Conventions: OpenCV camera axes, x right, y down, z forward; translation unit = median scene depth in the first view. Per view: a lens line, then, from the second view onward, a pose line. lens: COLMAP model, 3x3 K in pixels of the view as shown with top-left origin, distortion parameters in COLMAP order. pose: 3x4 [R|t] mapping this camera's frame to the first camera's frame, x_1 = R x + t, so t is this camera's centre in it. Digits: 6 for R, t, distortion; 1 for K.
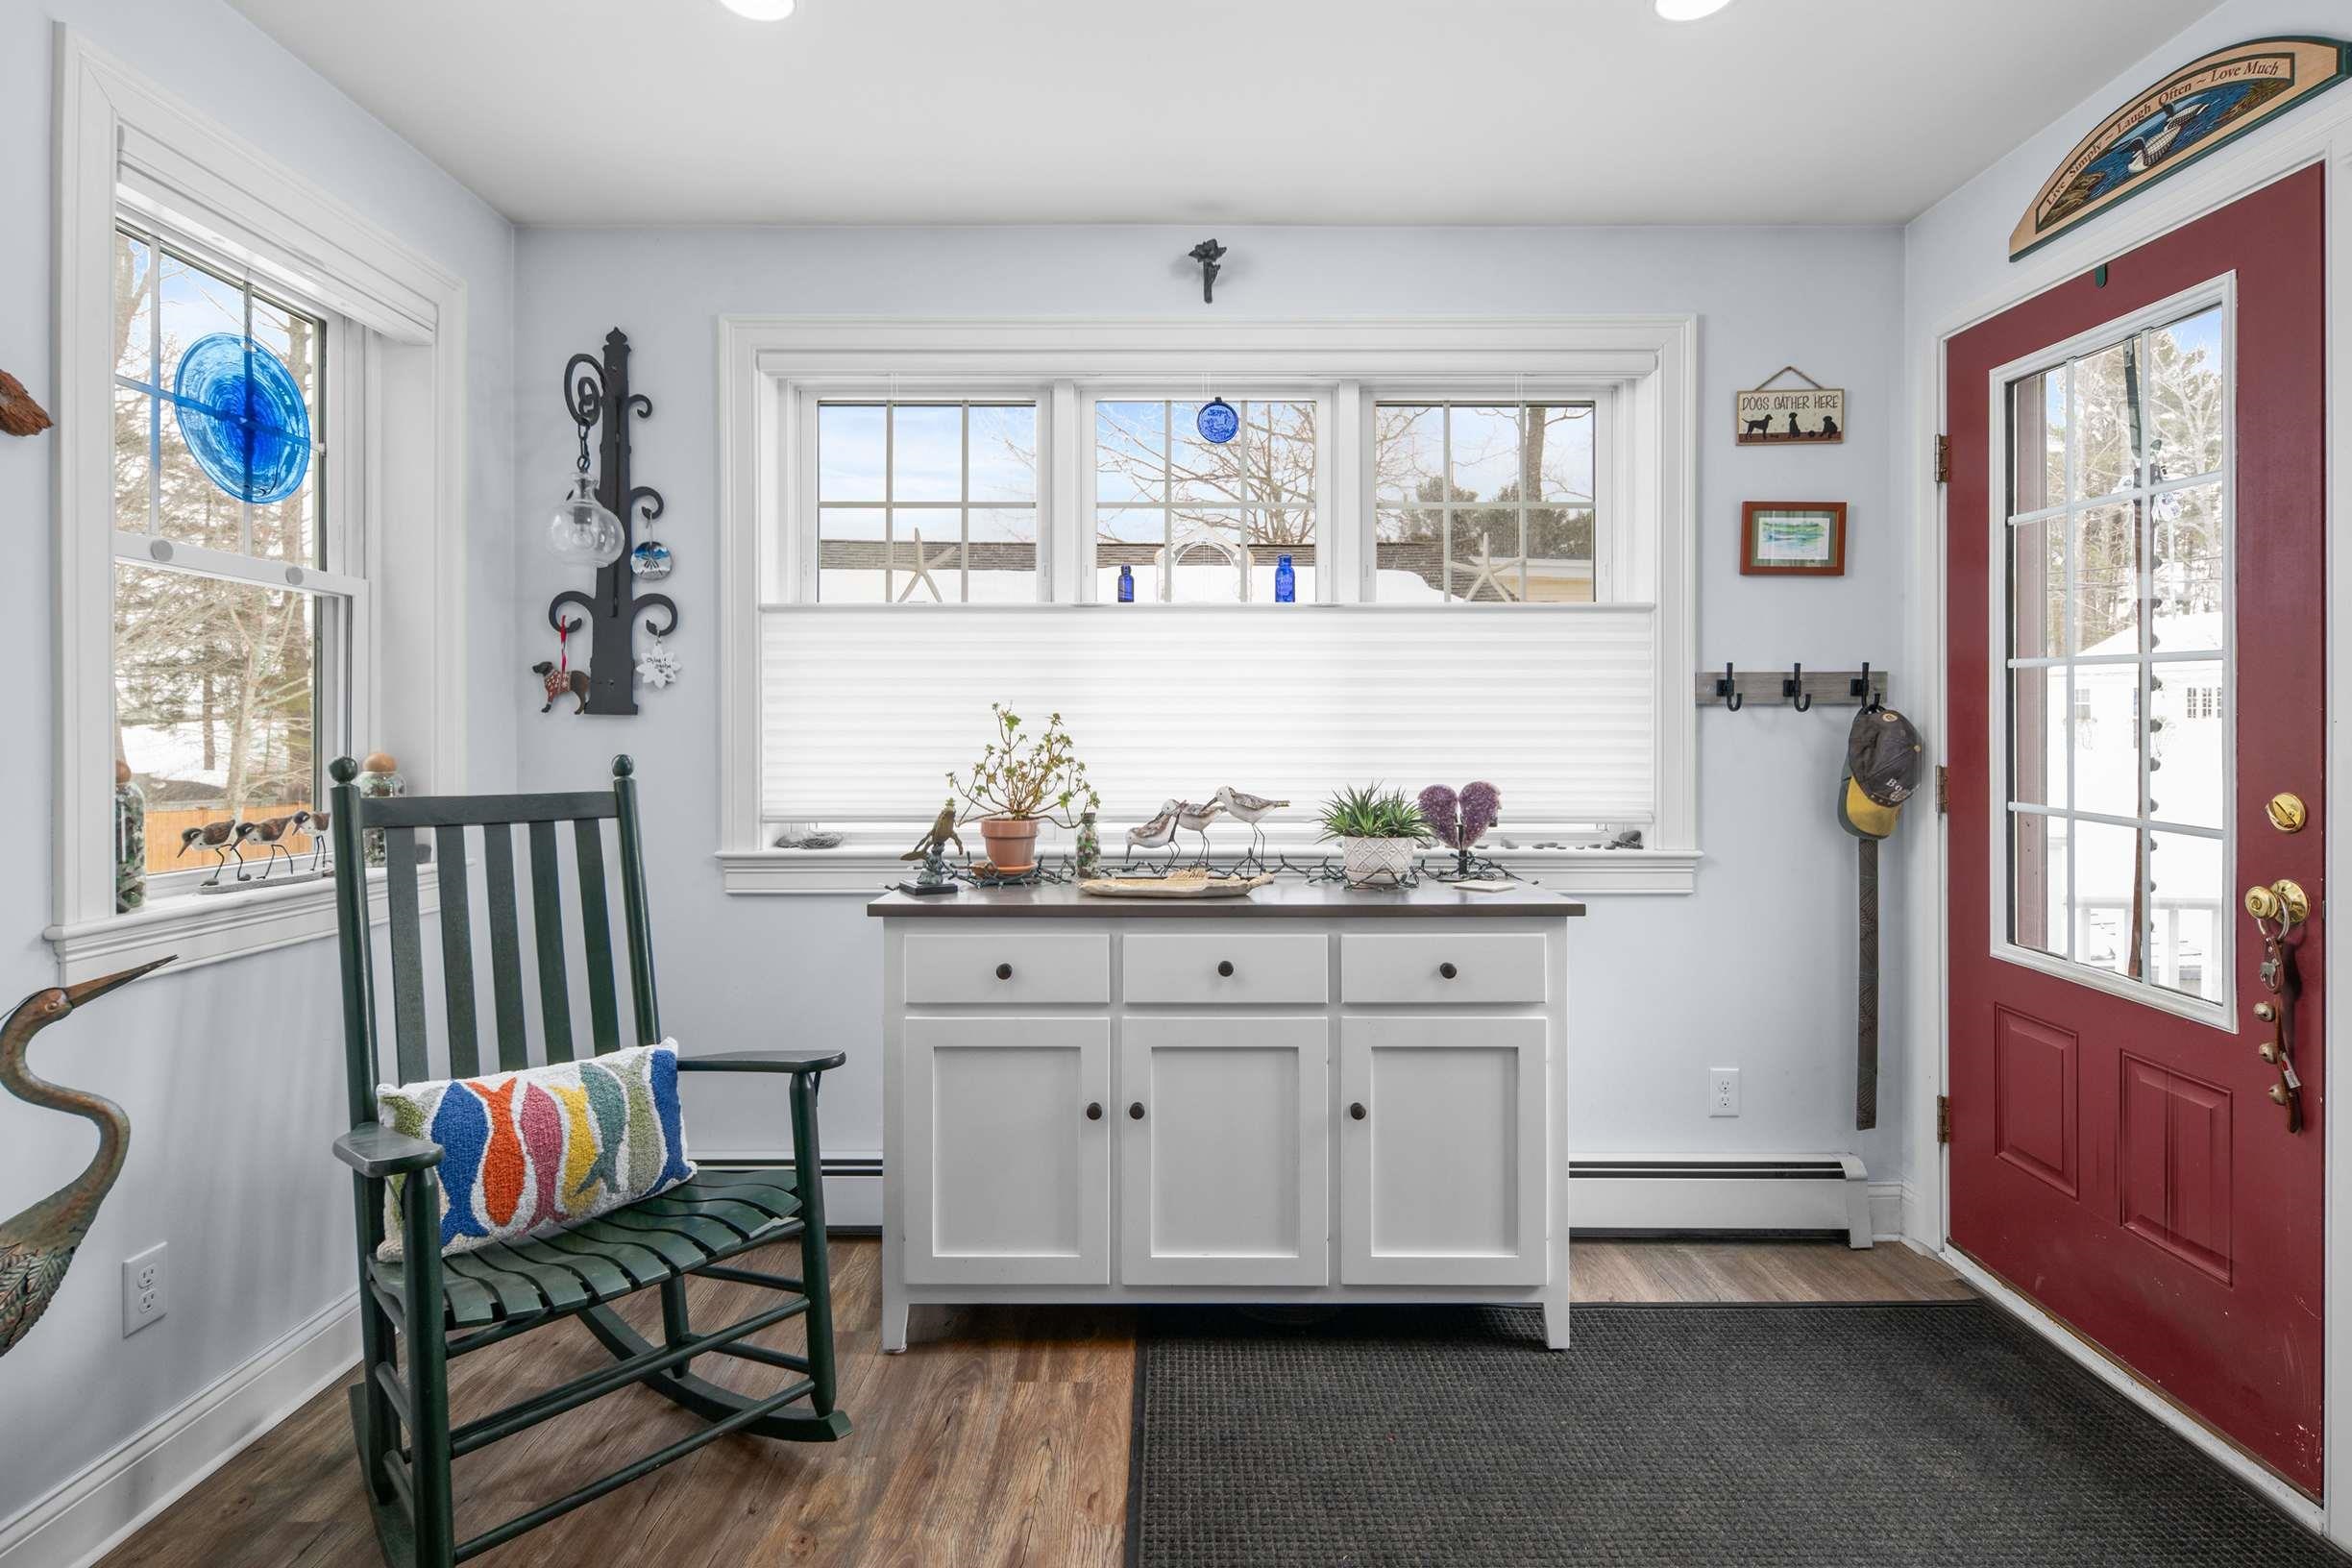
lens RADIAL K [[1126.9, 0, 1177.3], [0, 1126.9, 767.3], [0, 0, 1]] dist [0.002296, -0.000978]
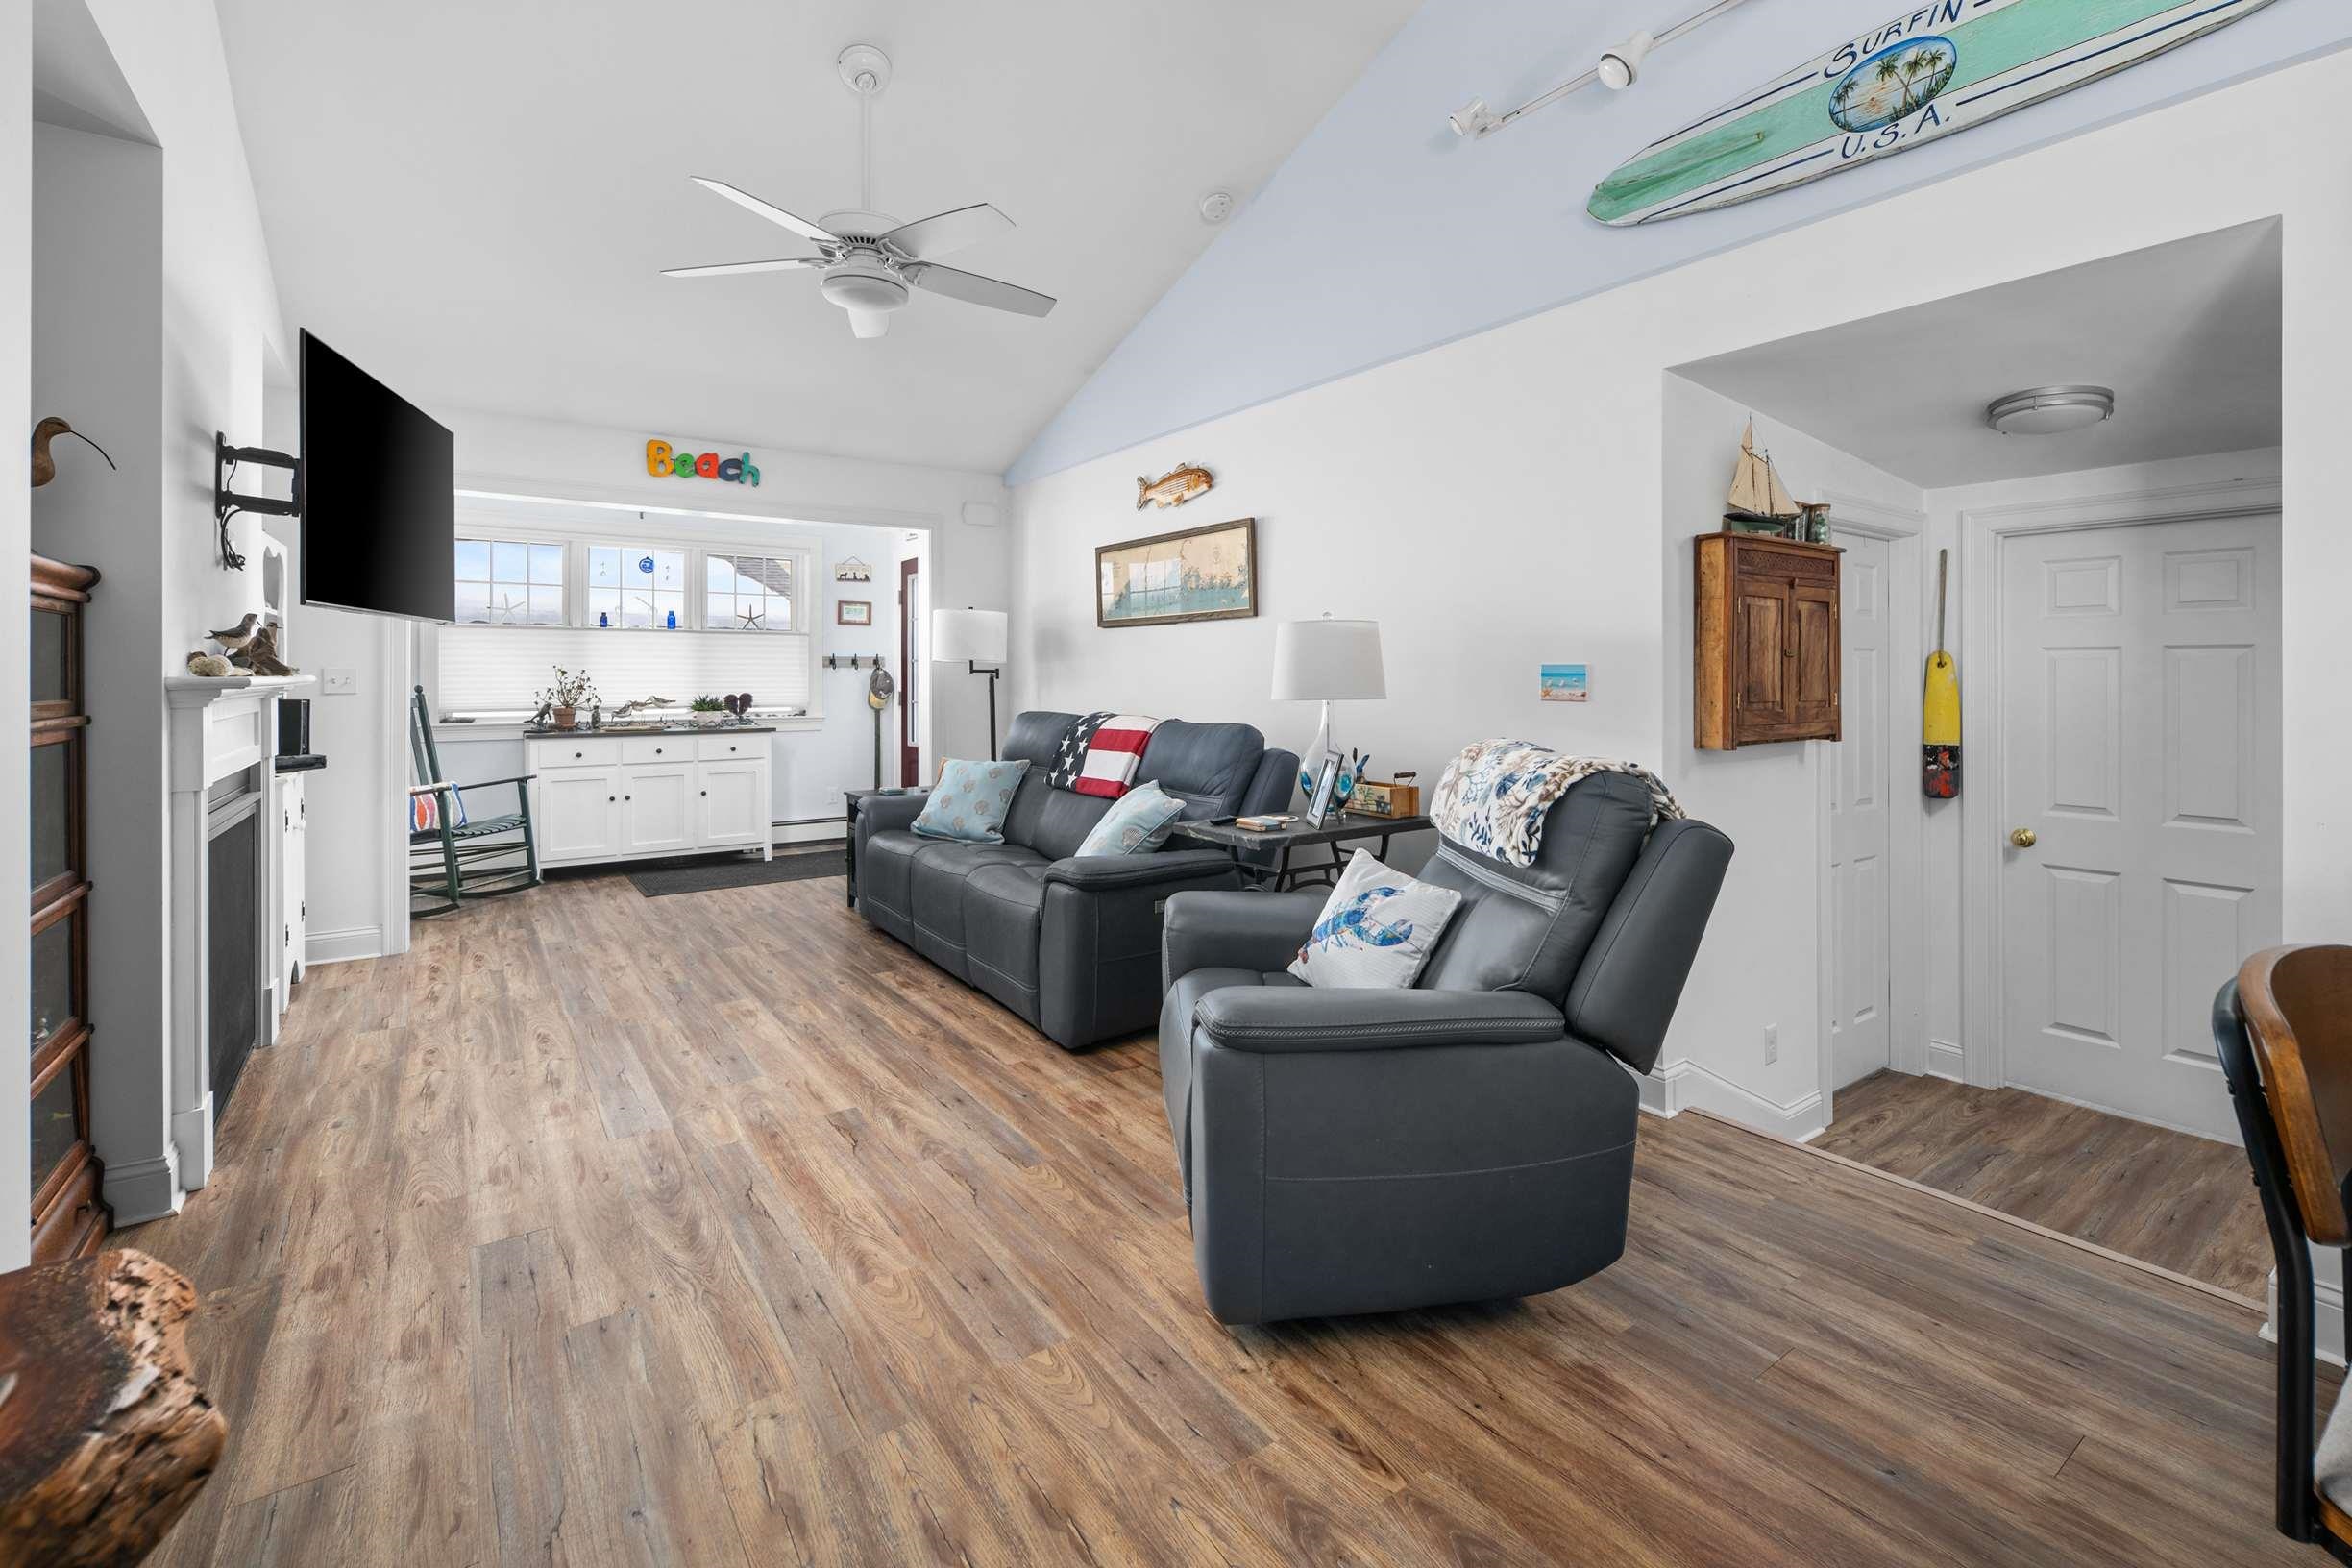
lens RADIAL K [[1020.7, 0, 1175.4], [0, 1020.7, 676.1], [0, 0, 1]] dist [-0.000795, -0.000495]
pose [[0.814899, 0.000773, 0.579602, -0.369694], [0.010735, 0.999807, -0.016425, 0.024312], [-0.579503, 0.019607, 0.814734, -1.854806]]
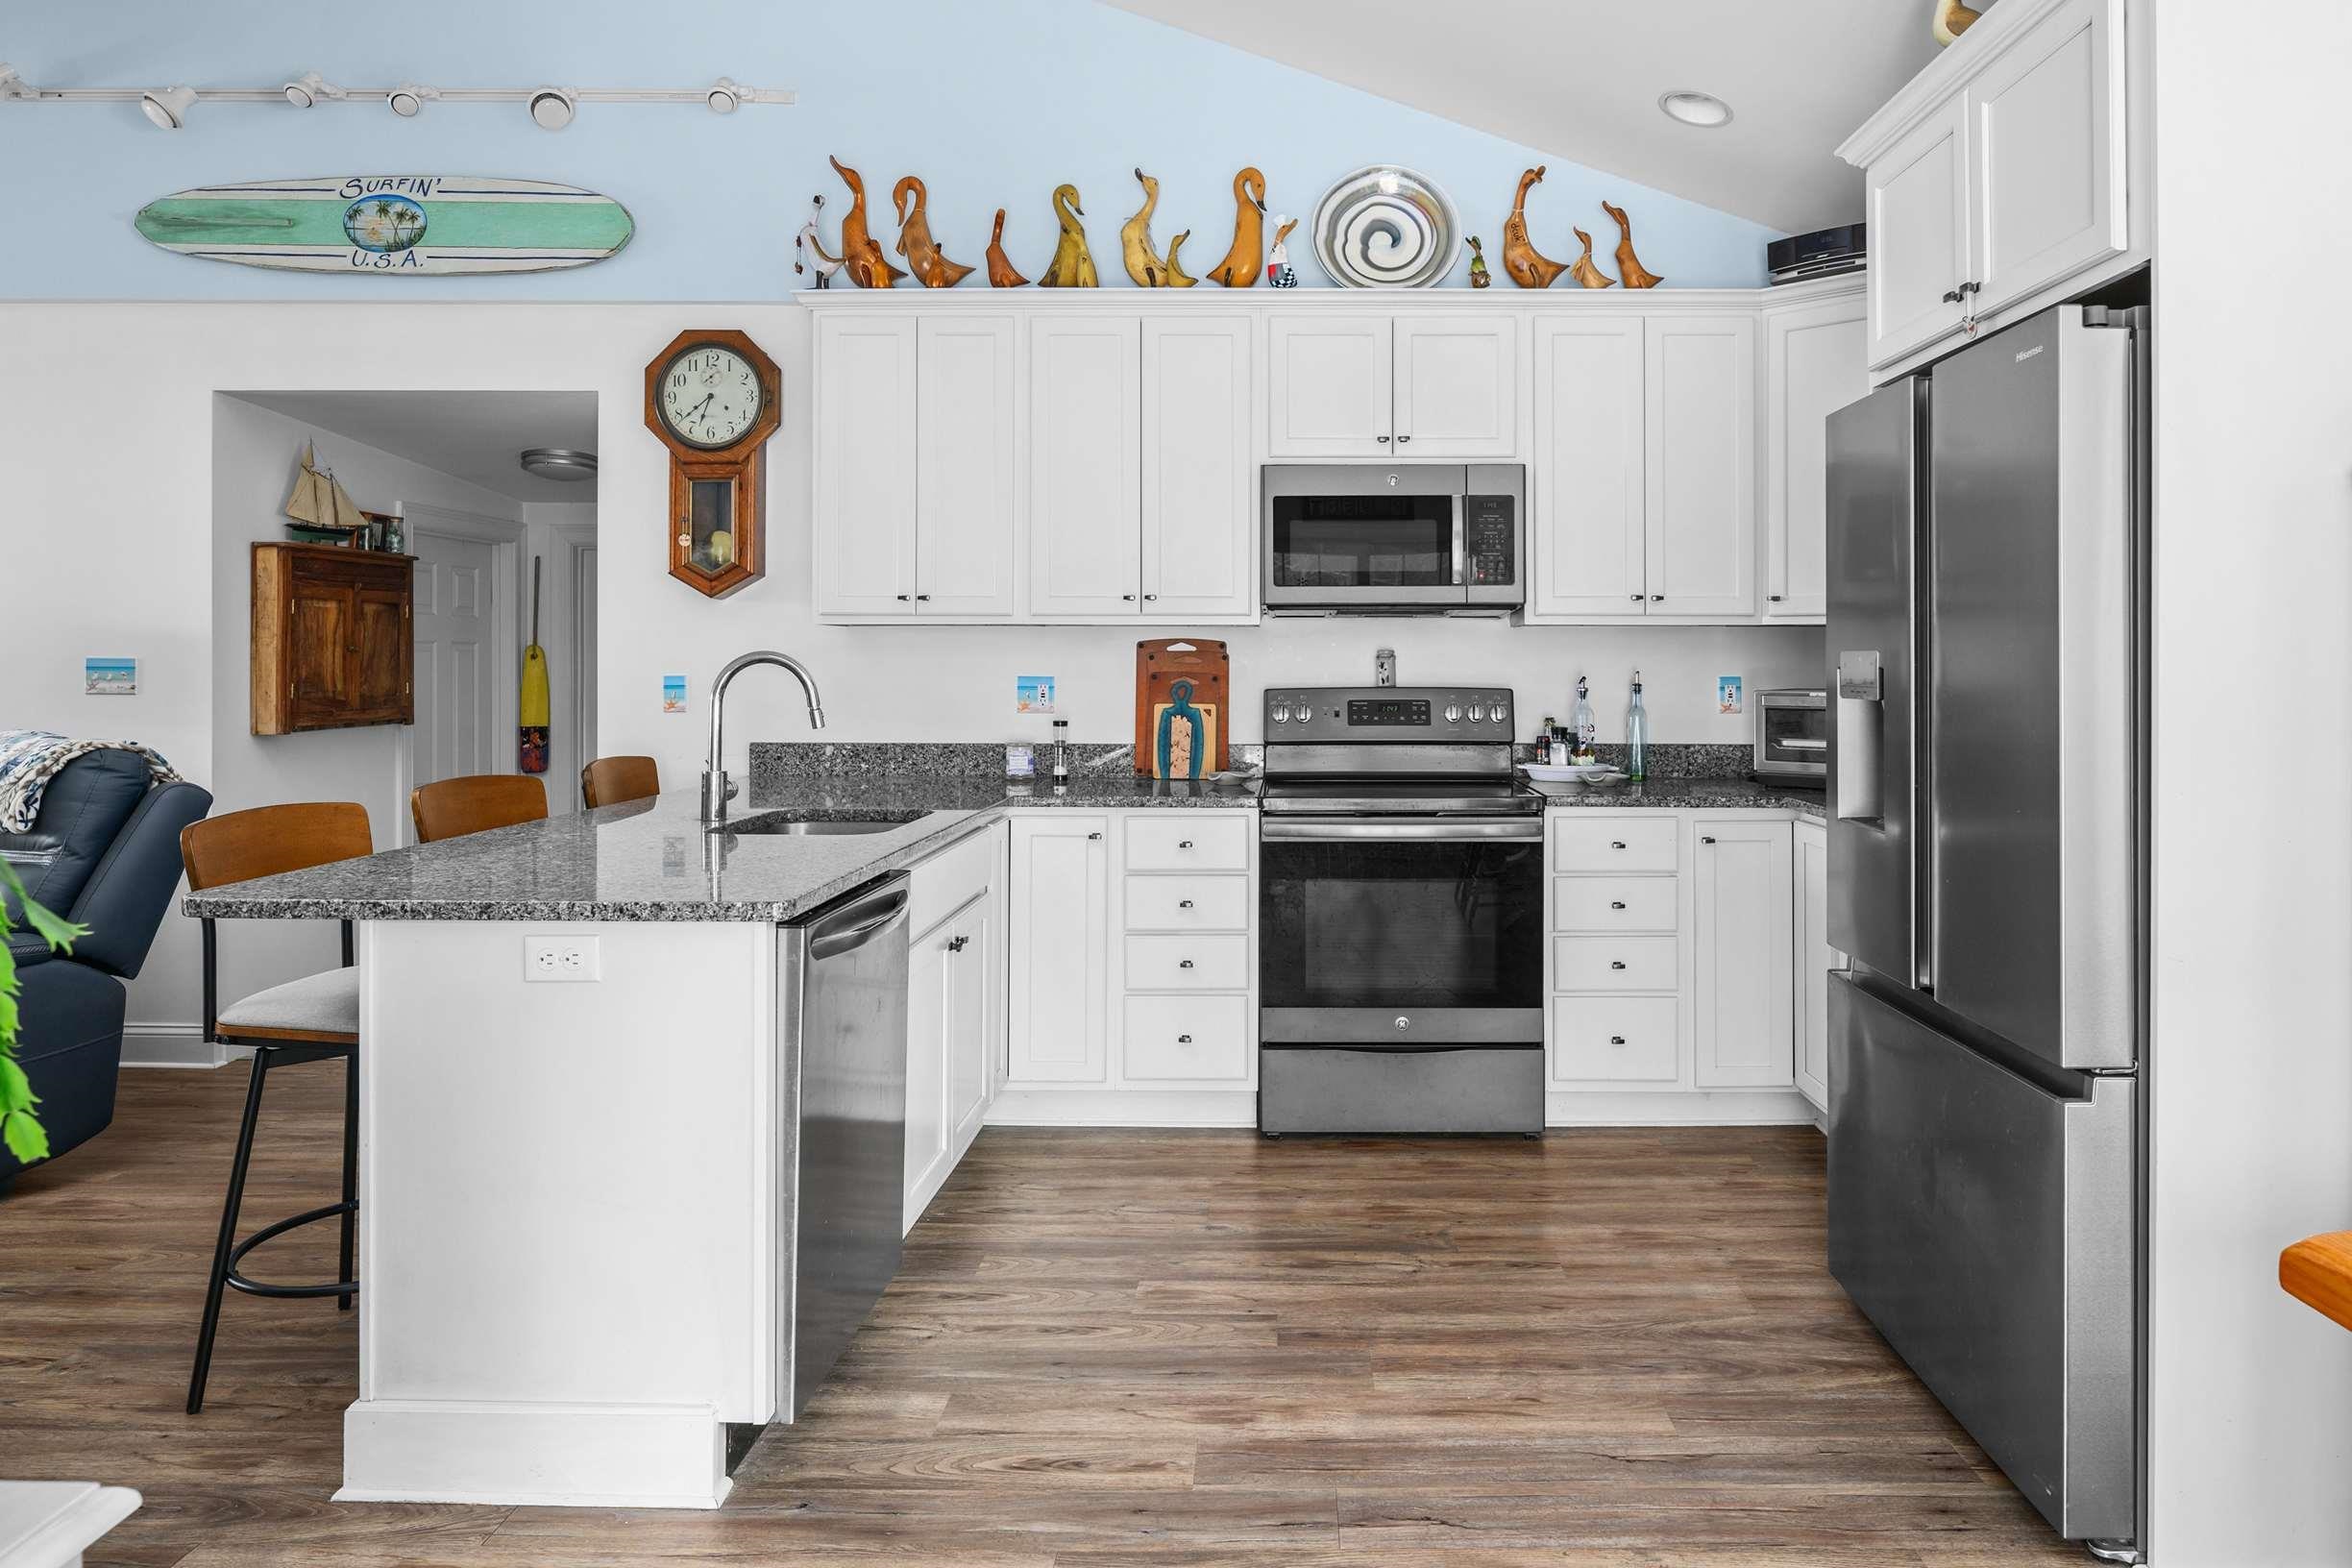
lens RADIAL K [[1365.2, 0, 1178.4], [0, 1365.2, 658.4], [0, 0, 1]] dist [-0.000741, -0.002354]
pose [[0.001200, 0.002983, 0.999995, -0.922135], [0.020348, 0.999788, -0.003006, 0.026912], [-0.999792, 0.020352, 0.001139, -2.411627]]
